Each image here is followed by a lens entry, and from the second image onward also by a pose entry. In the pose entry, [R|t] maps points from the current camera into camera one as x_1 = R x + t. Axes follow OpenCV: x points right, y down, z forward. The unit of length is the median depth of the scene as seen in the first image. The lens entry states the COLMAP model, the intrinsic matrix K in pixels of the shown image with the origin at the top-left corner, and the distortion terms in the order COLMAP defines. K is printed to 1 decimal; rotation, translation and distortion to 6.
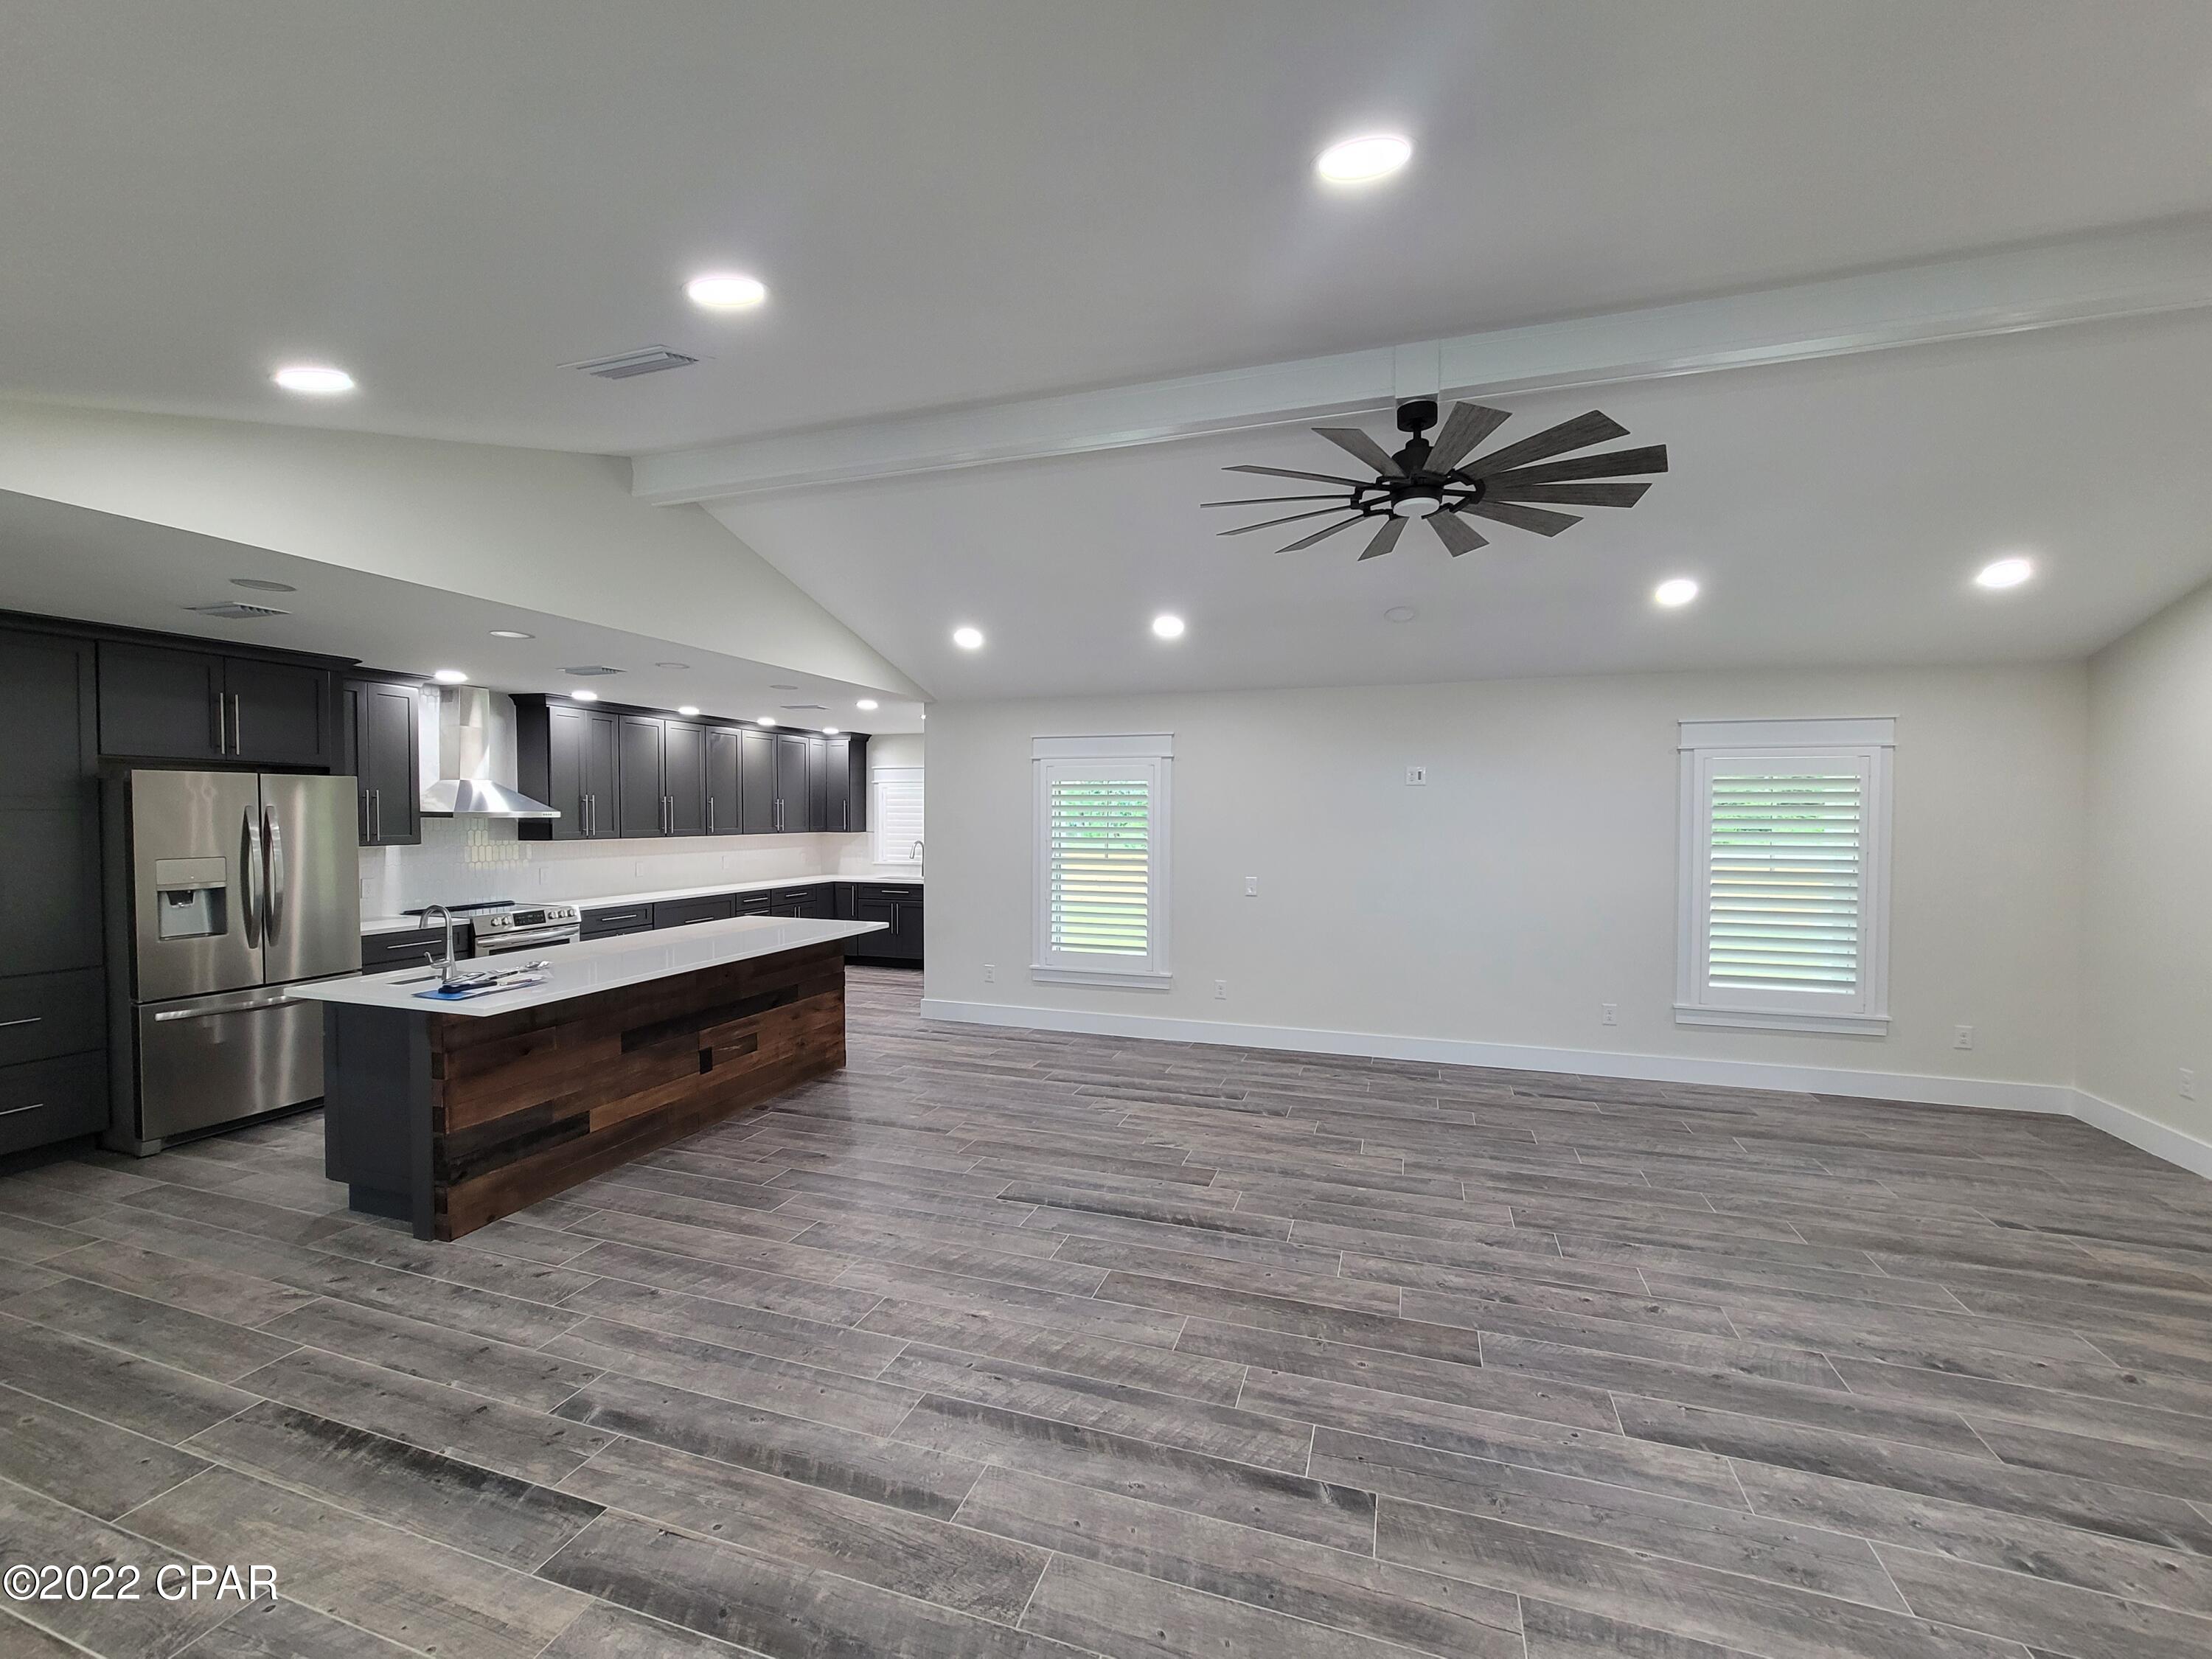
lens RADIAL K [[905.4, 0, 1114.6], [0, 905.4, 840.5], [0, 0, 1]] dist [-0.002749, 0.002367]
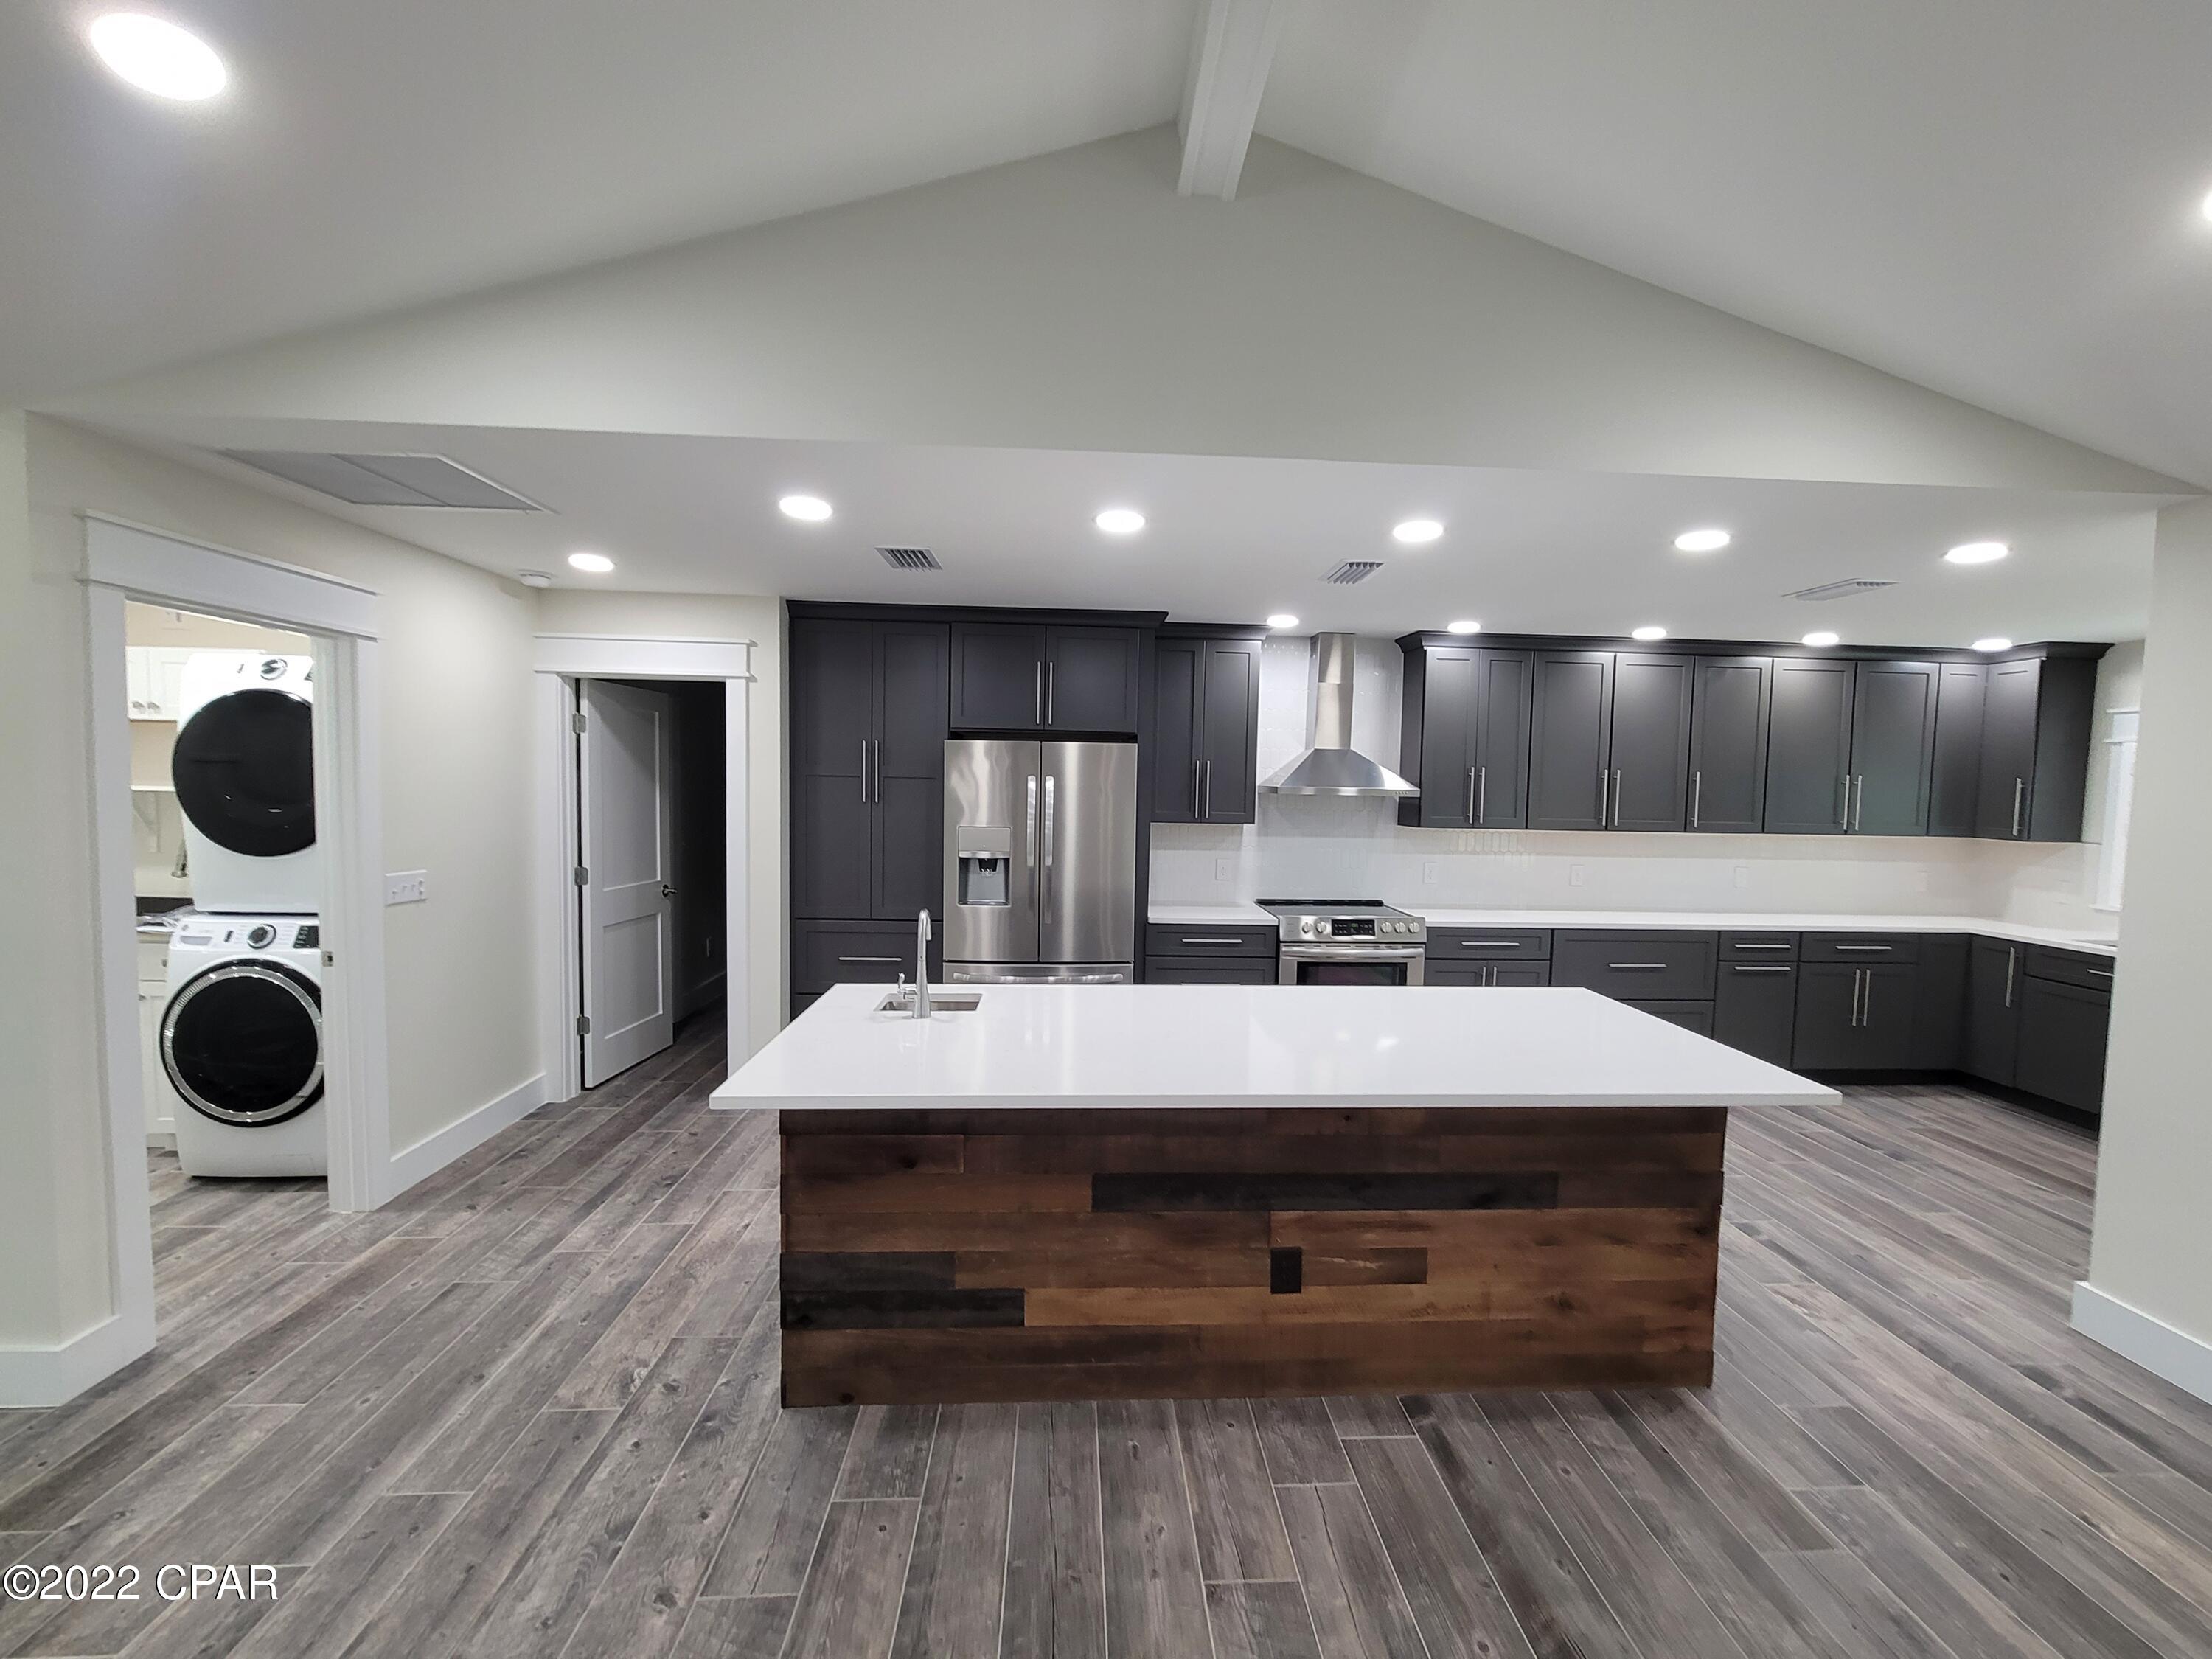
lens RADIAL K [[905.4, 0, 1120.9], [0, 905.4, 830.1], [0, 0, 1]] dist [-0.002749, 0.002367]
pose [[0.371022, 0.055750, -0.926949, -0.024840], [-0.048452, 0.997999, 0.040630, -0.024988], [0.927359, 0.029838, 0.372981, 0.766786]]
